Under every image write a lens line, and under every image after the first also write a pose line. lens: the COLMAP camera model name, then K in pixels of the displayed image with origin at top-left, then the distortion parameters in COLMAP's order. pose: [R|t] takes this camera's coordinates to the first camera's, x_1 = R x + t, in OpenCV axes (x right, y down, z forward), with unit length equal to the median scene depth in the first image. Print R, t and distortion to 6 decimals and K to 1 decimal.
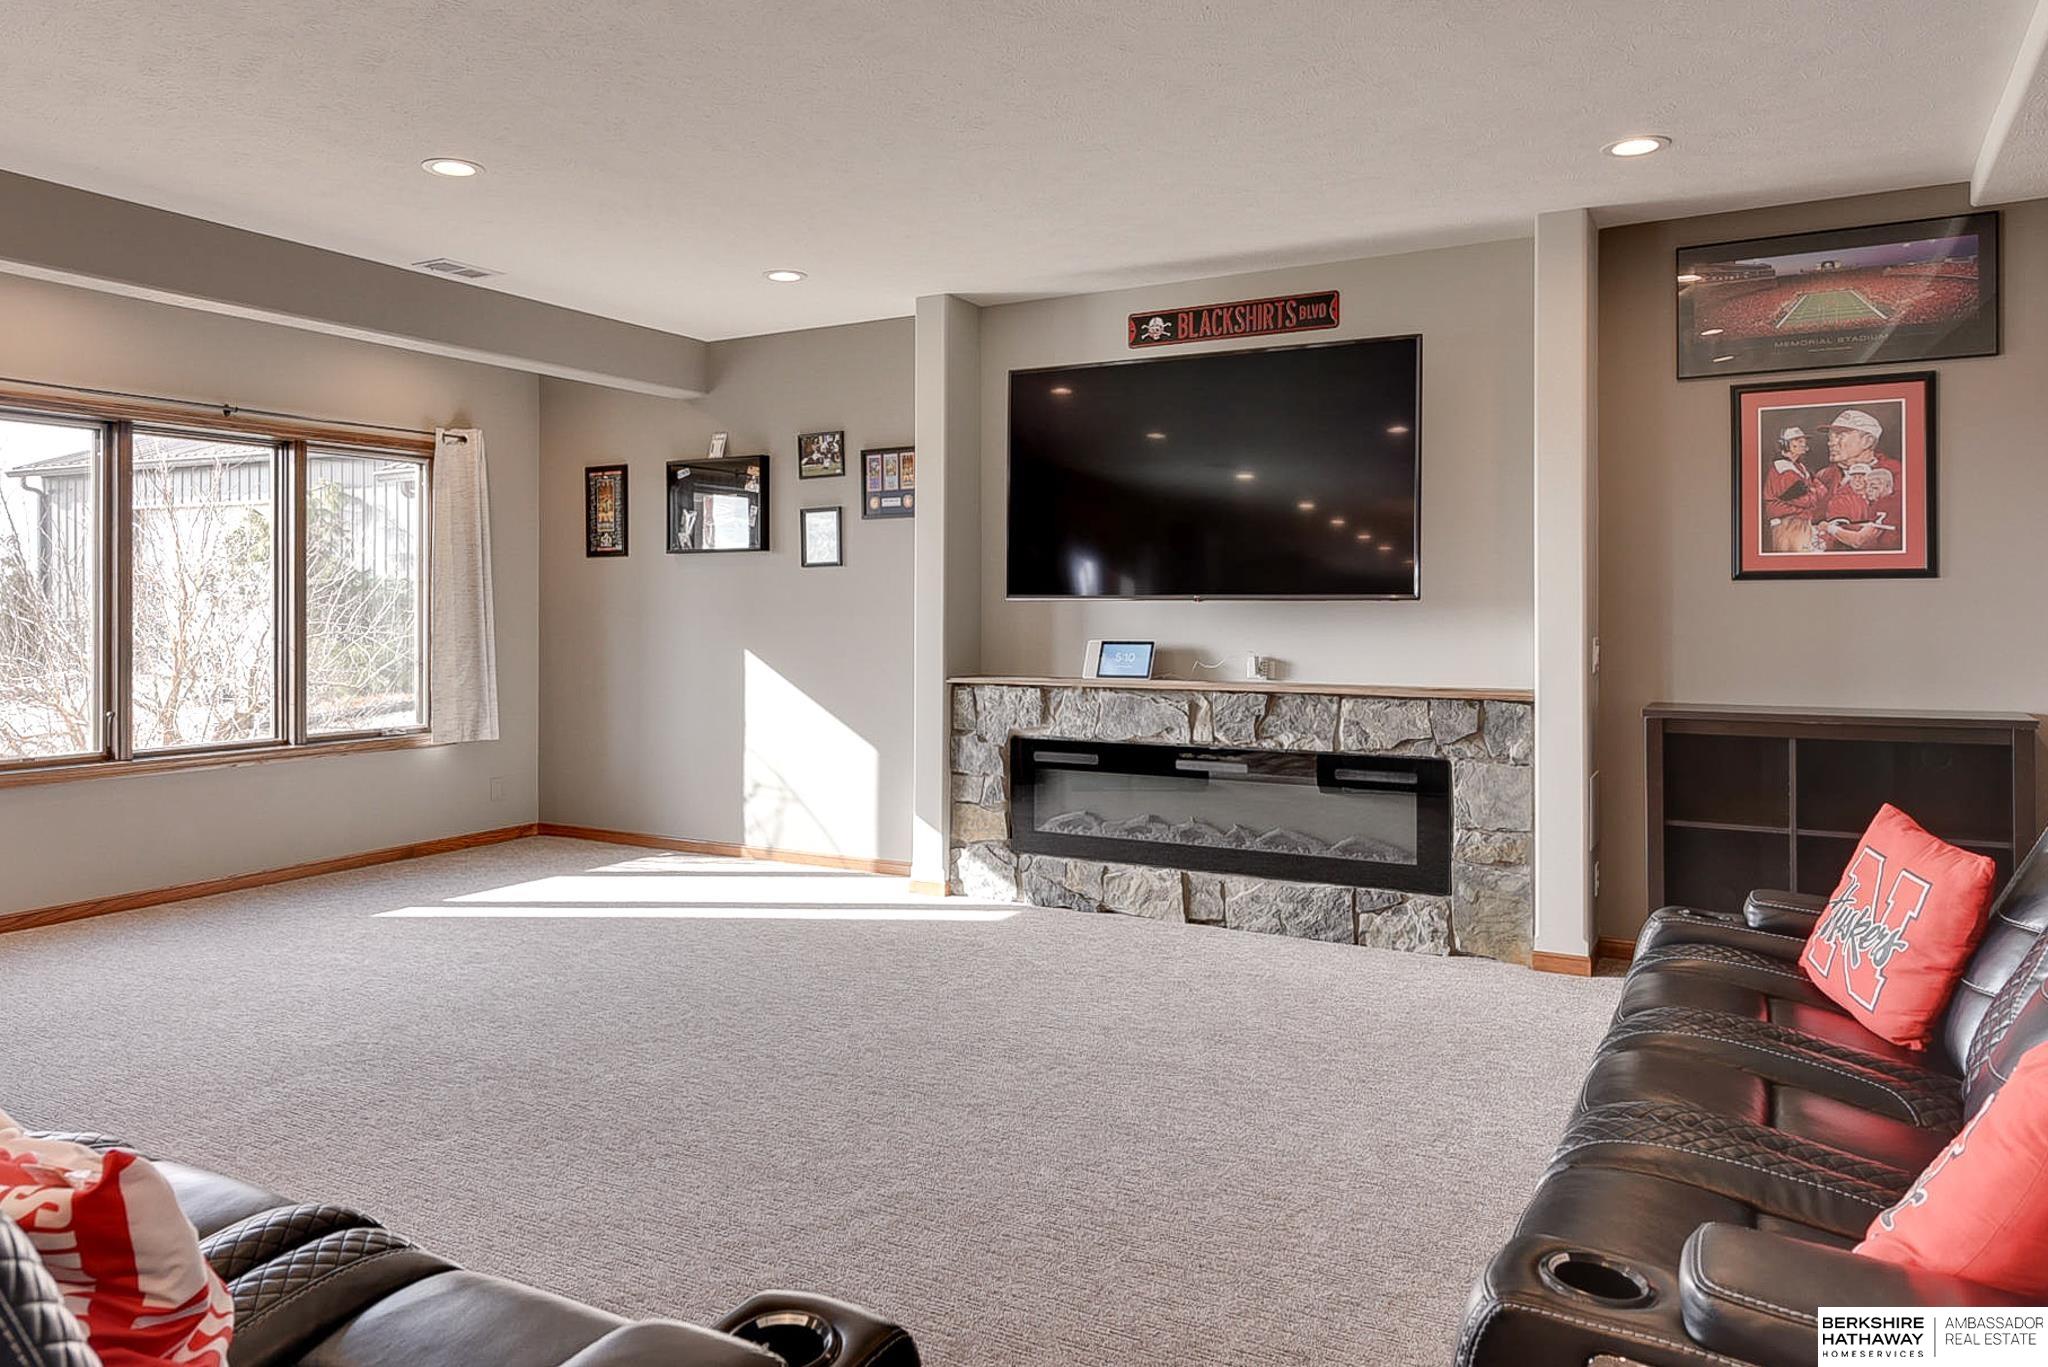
lens RADIAL K [[1413.4, 0, 956.8], [0, 1413.4, 602.0], [0, 0, 1]] dist [0.010737, -0.007211]
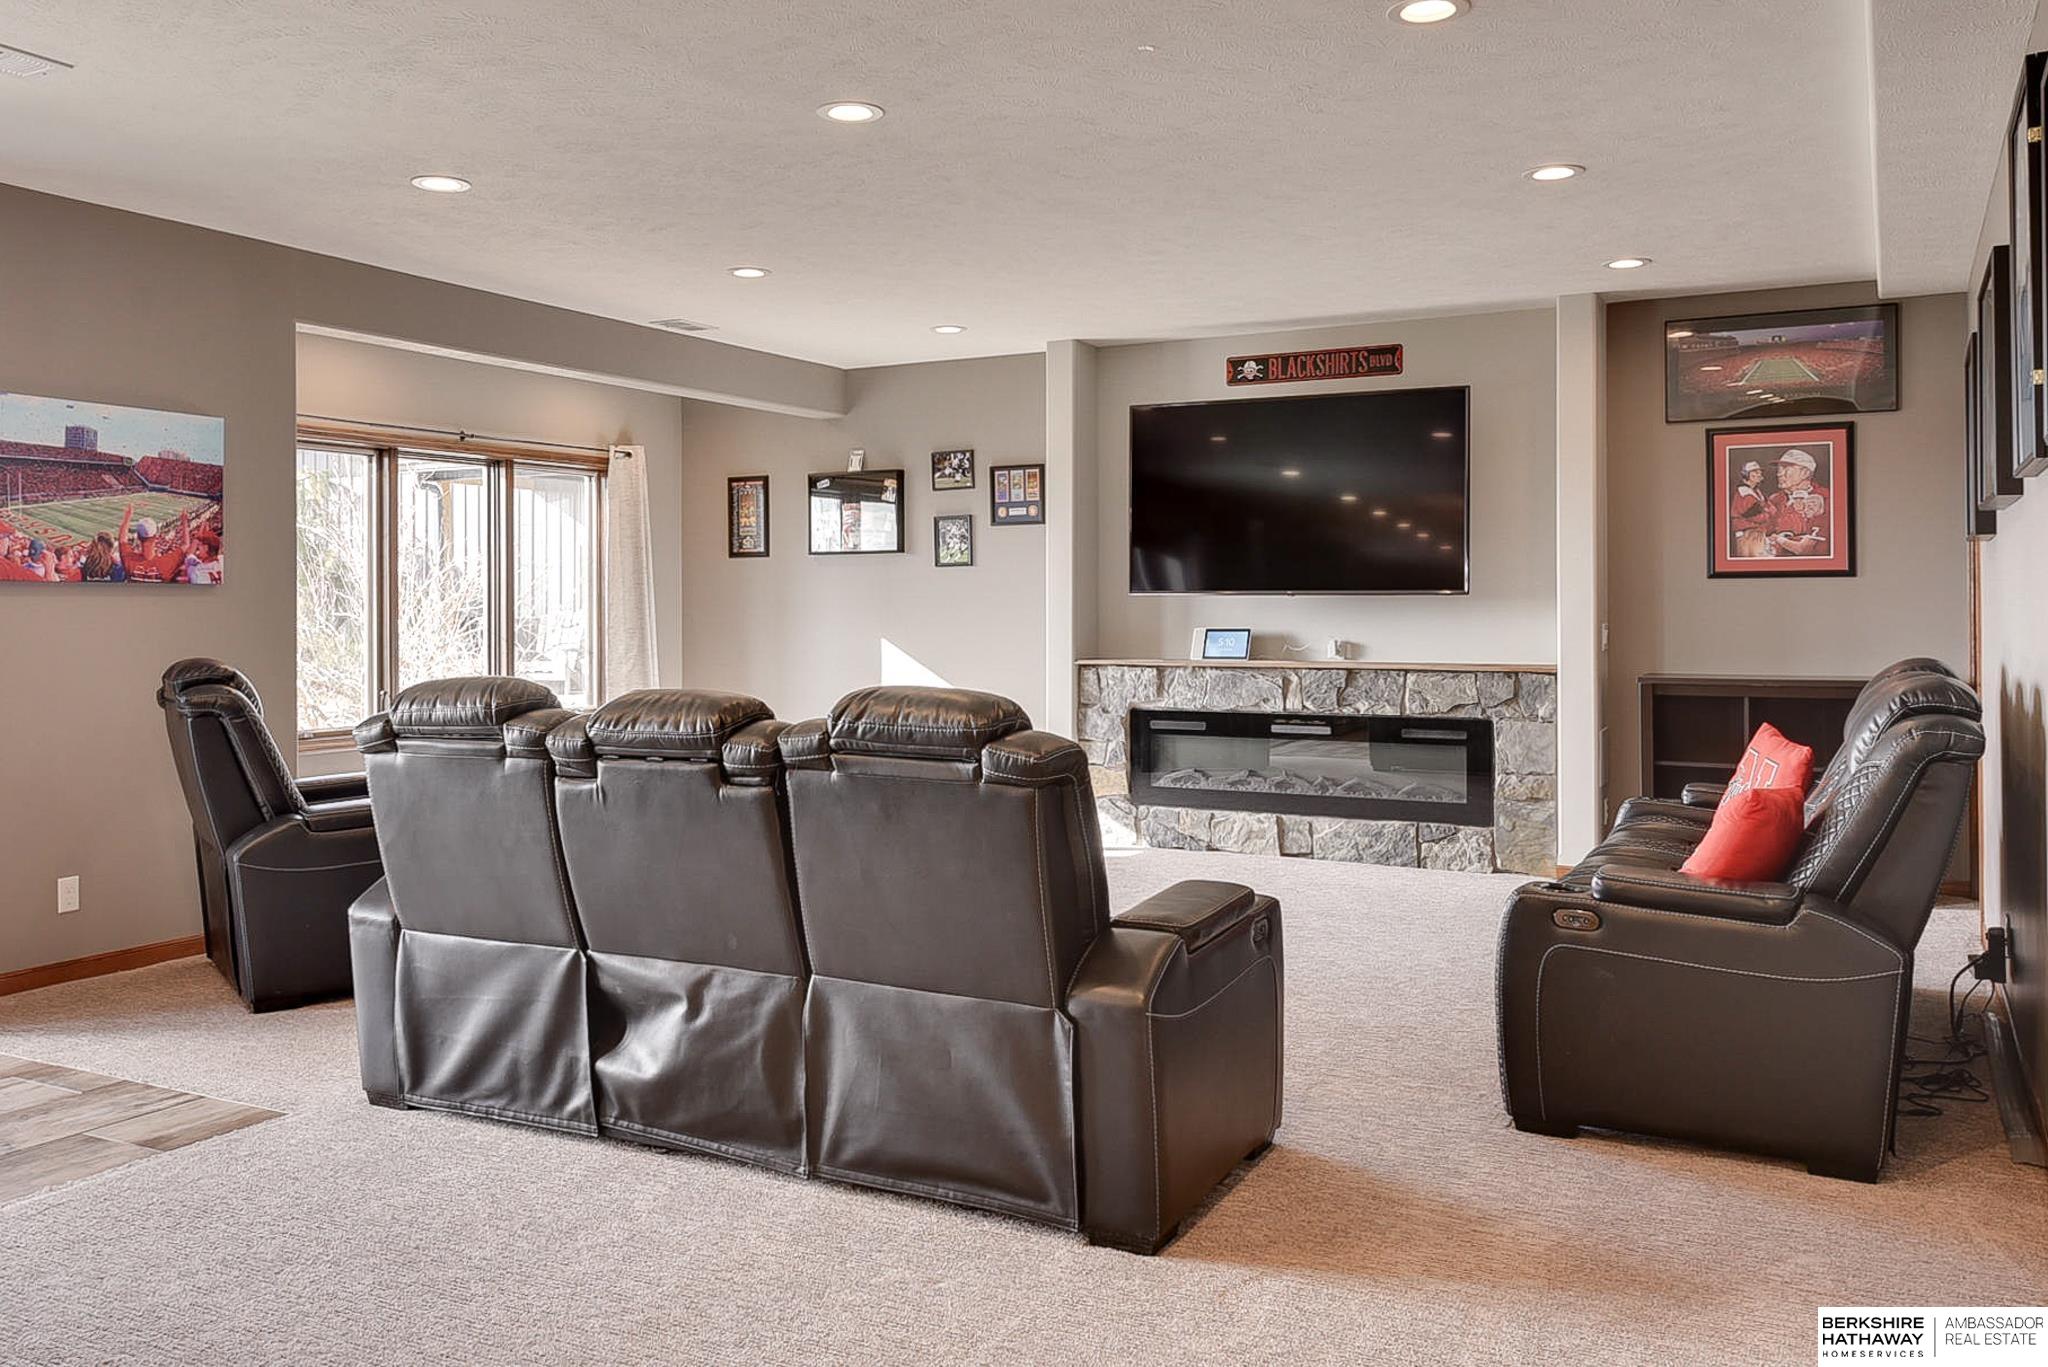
lens RADIAL K [[1649.7, 0, 957.9], [0, 1649.7, 595.3], [0, 0, 1]] dist [0.006907, -0.003261]
pose [[0.999682, -0.003466, 0.024969, -0.151881], [0.003435, 0.999993, 0.001282, -0.003667], [-0.024974, -0.001196, 0.999687, -0.424513]]
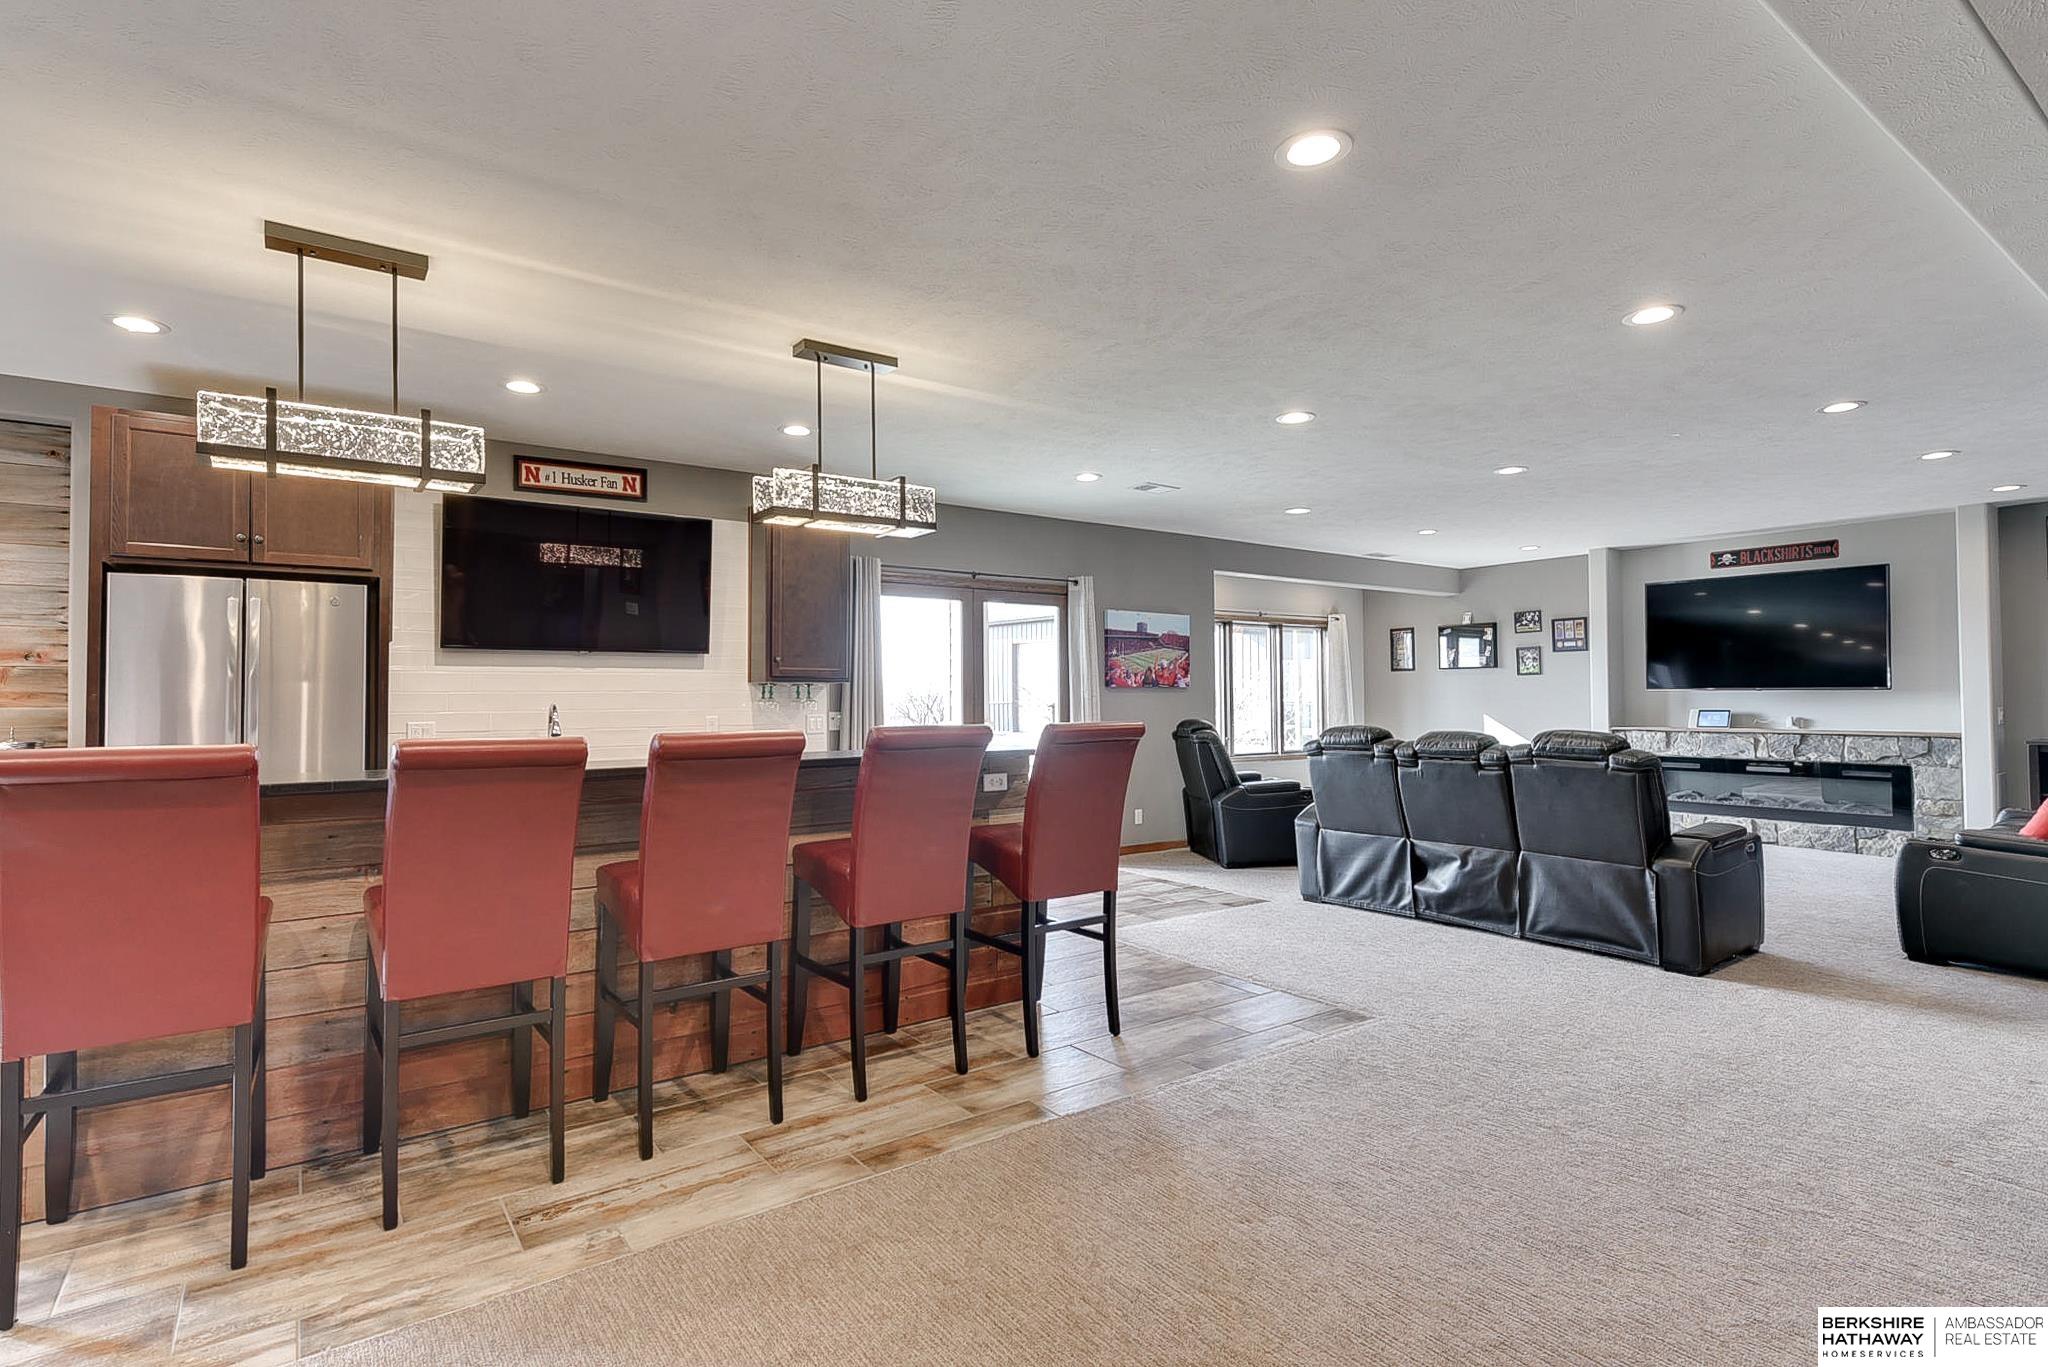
lens RADIAL K [[990.0, 0, 1012.3], [0, 990.0, 671.4], [0, 0, 1]] dist [0.005902, -0.003372]
pose [[0.914647, -0.015029, -0.403975, -0.244164], [0.007203, 0.999756, -0.020883, -0.006108], [0.404190, 0.016191, 0.914532, -0.789656]]
